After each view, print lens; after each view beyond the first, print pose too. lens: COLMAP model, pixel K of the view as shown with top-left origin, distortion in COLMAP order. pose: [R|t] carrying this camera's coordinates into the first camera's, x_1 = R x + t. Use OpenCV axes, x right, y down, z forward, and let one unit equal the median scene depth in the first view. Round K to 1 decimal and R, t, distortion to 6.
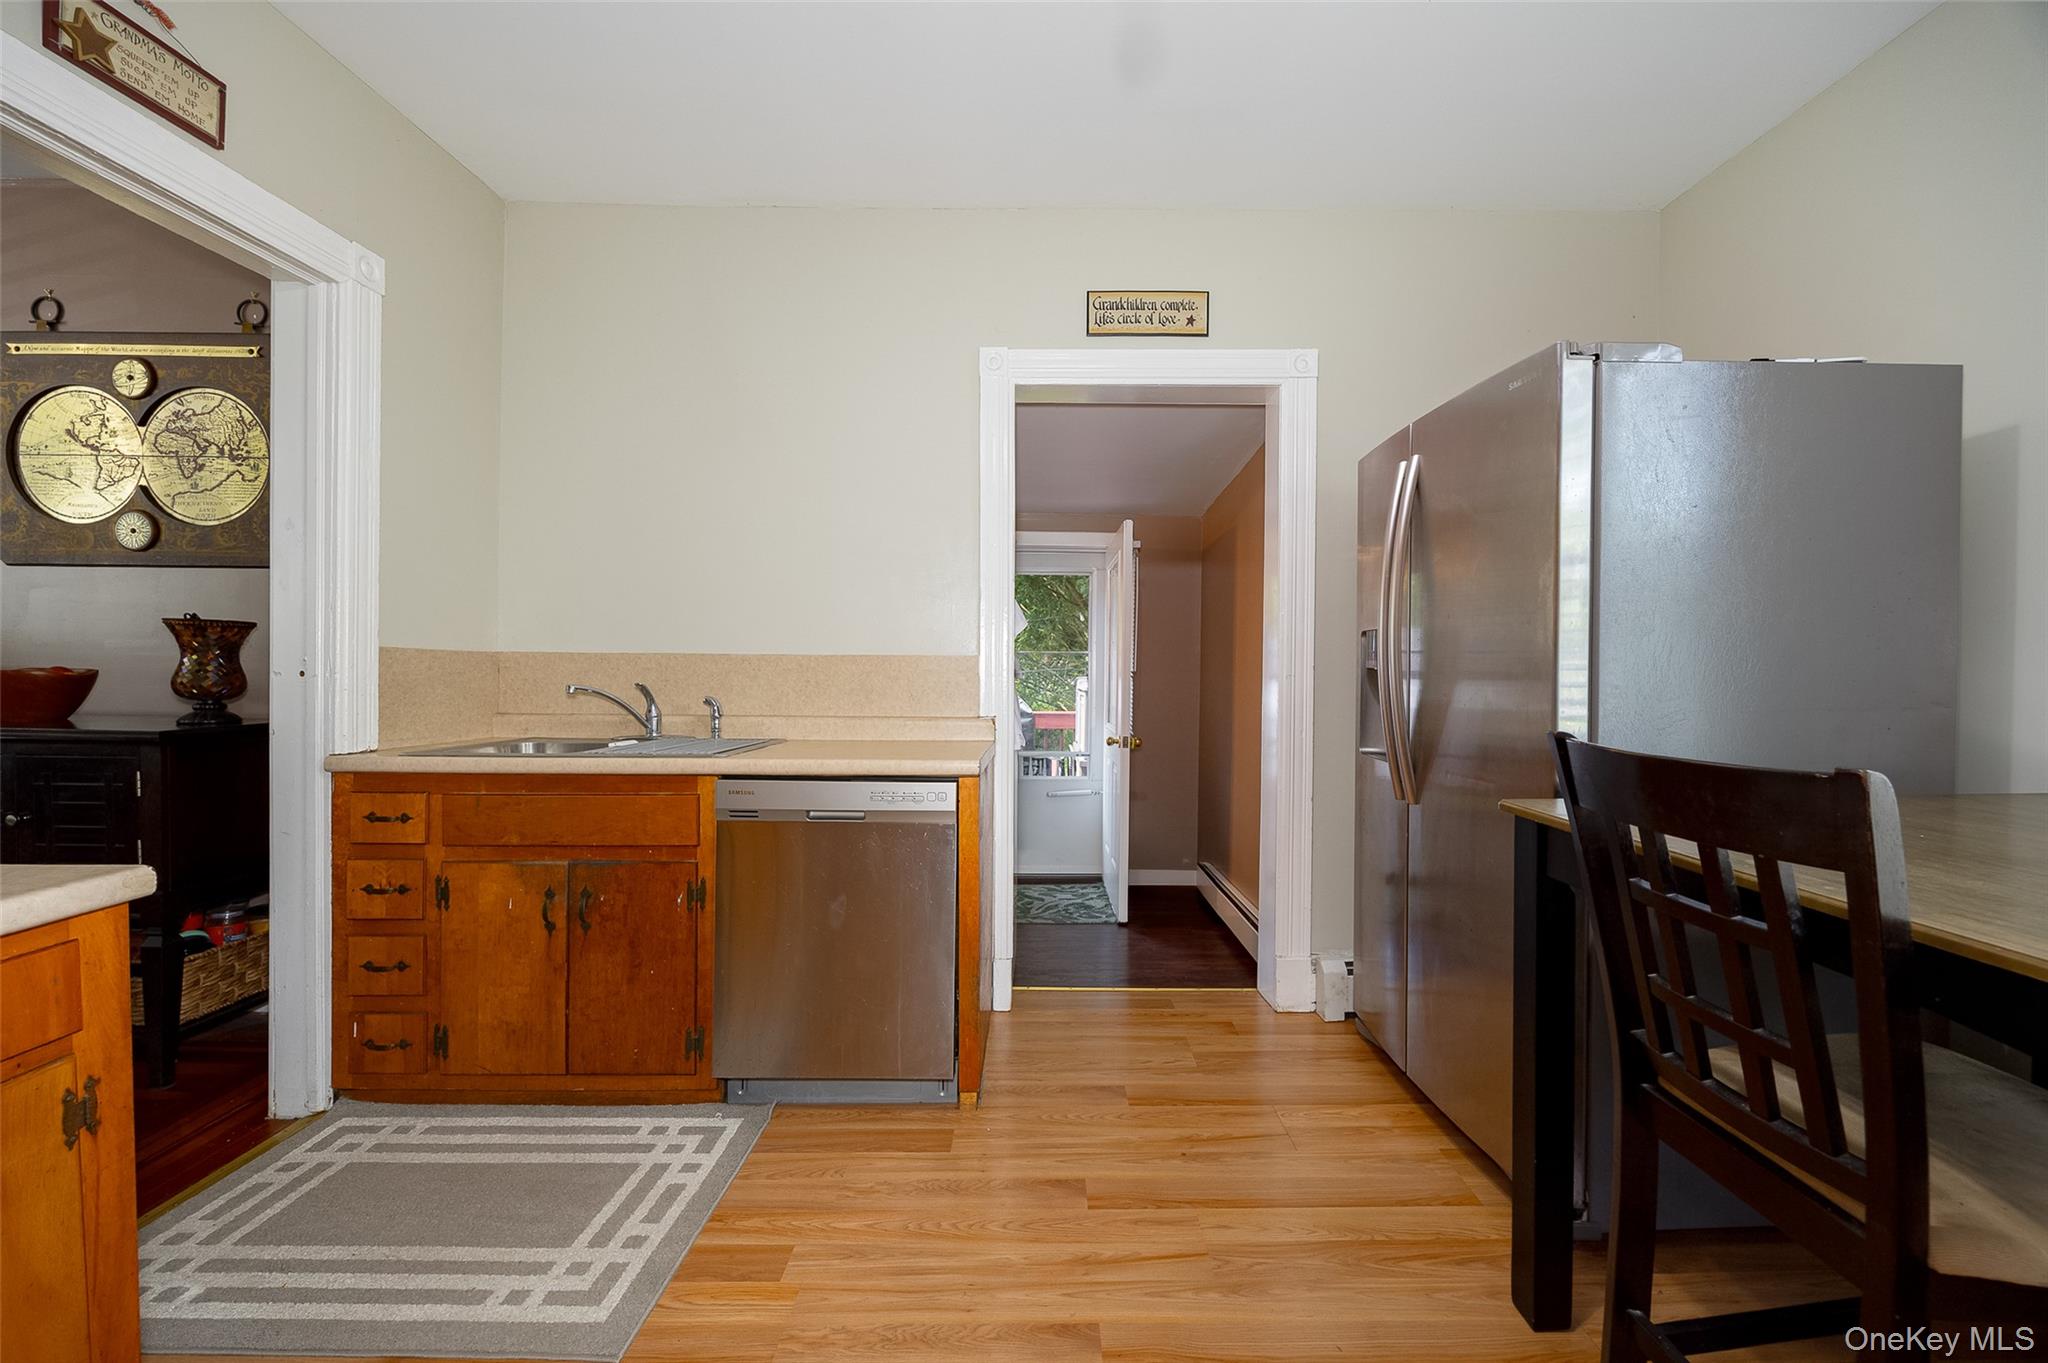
lens RADIAL K [[792.1, 0, 1024.7], [0, 792.1, 680.5], [0, 0, 1]] dist [-0.000504, -0.000865]
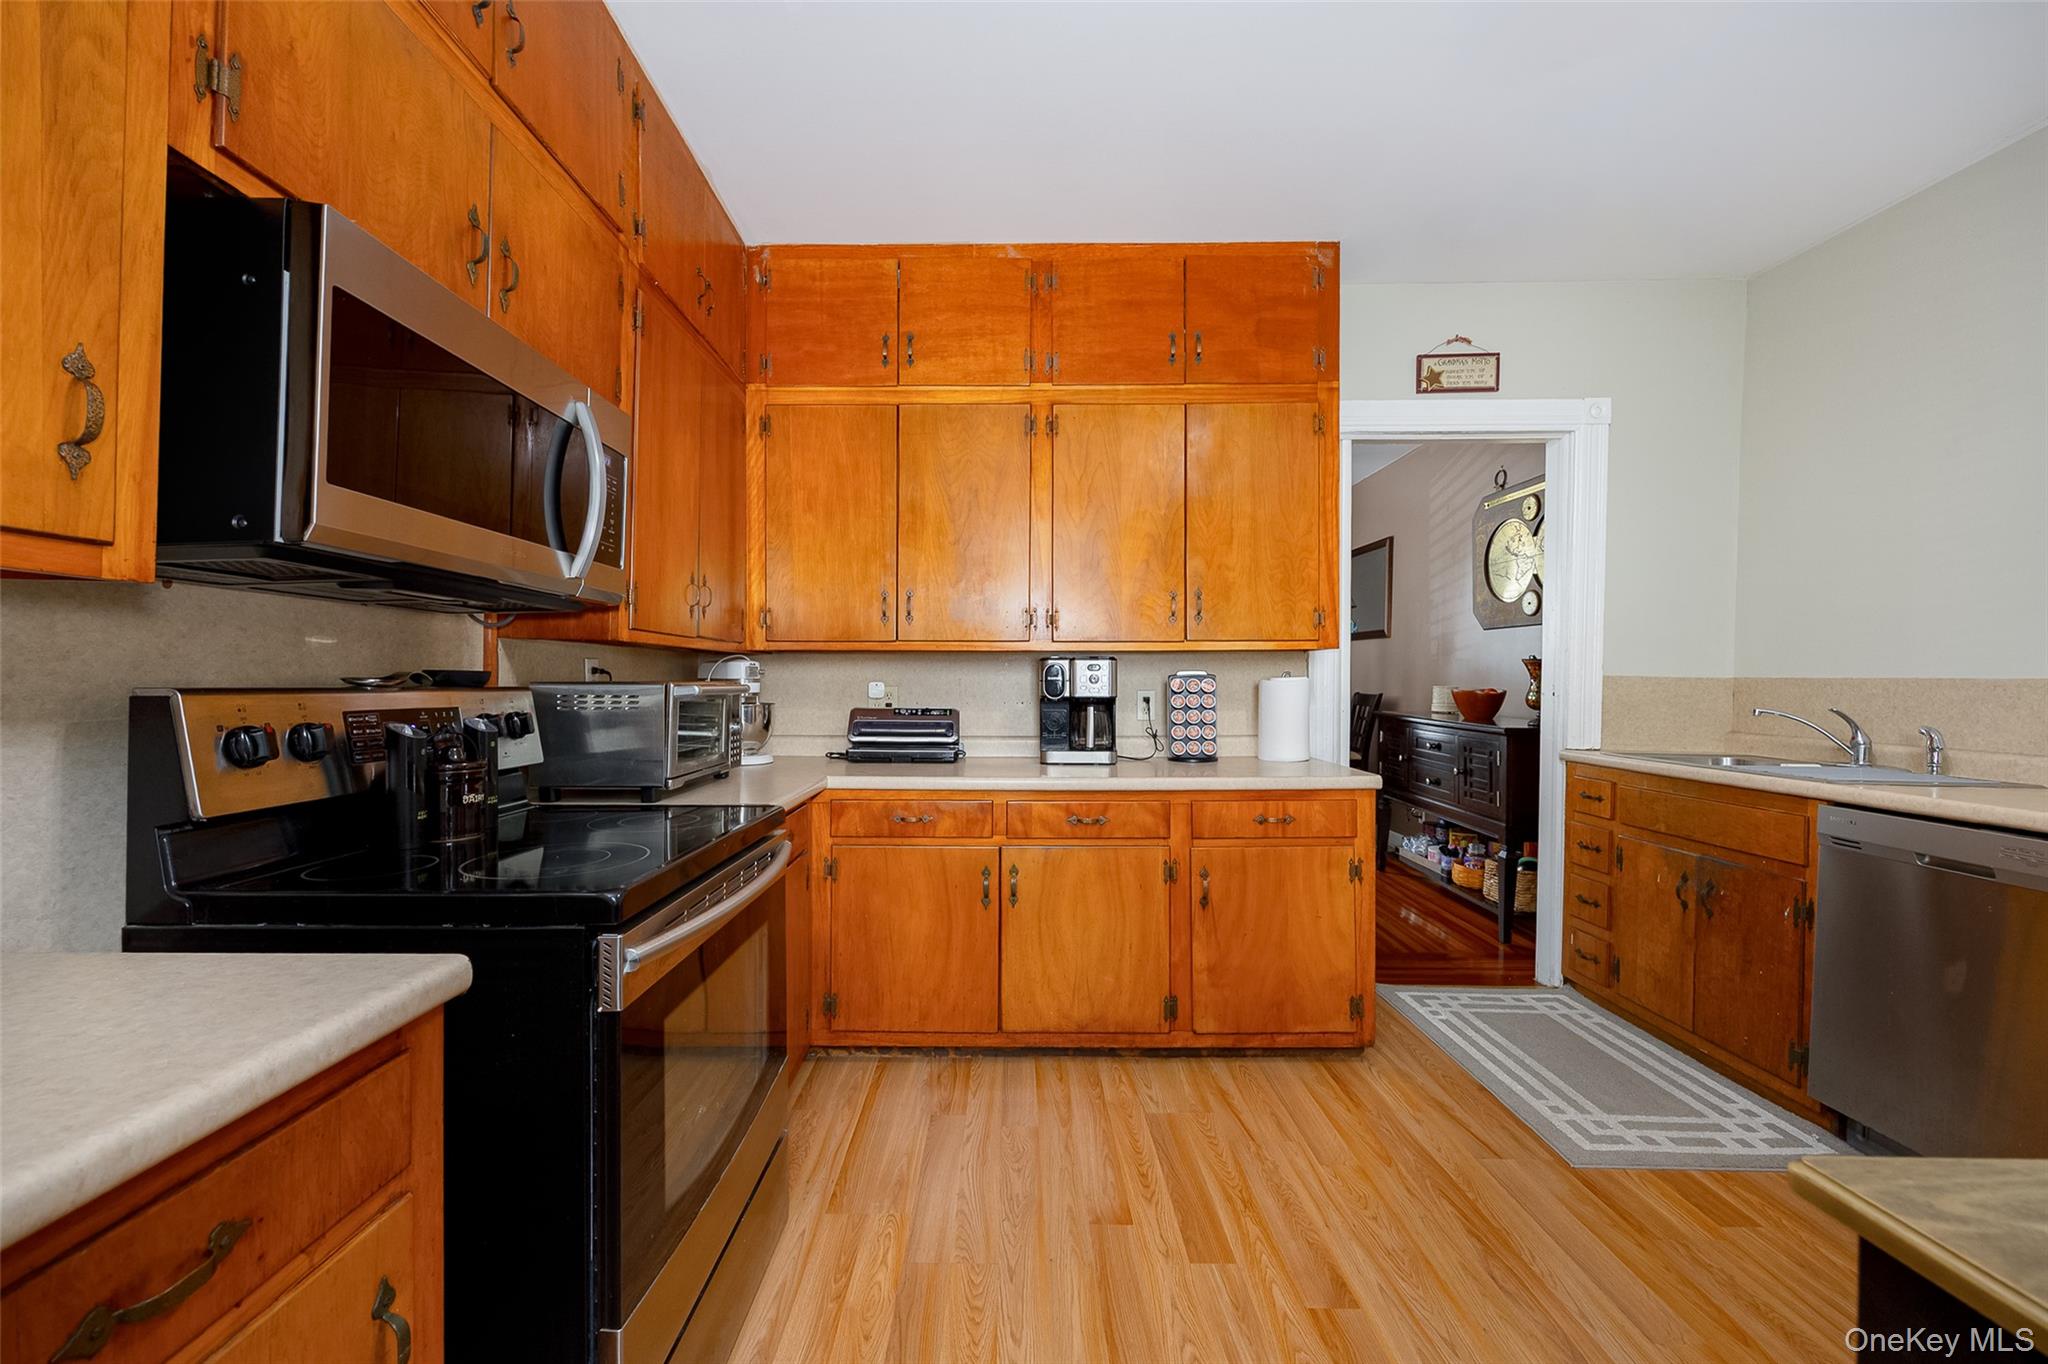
lens RADIAL K [[792.1, 0, 1015.2], [0, 792.1, 678.1], [0, 0, 1]] dist [-0.000504, -0.000865]
pose [[-0.006998, -0.006976, -0.999951, 0.625720], [-0.024096, 0.999686, -0.006806, -0.004241], [0.999685, 0.024048, -0.007164, -0.026815]]
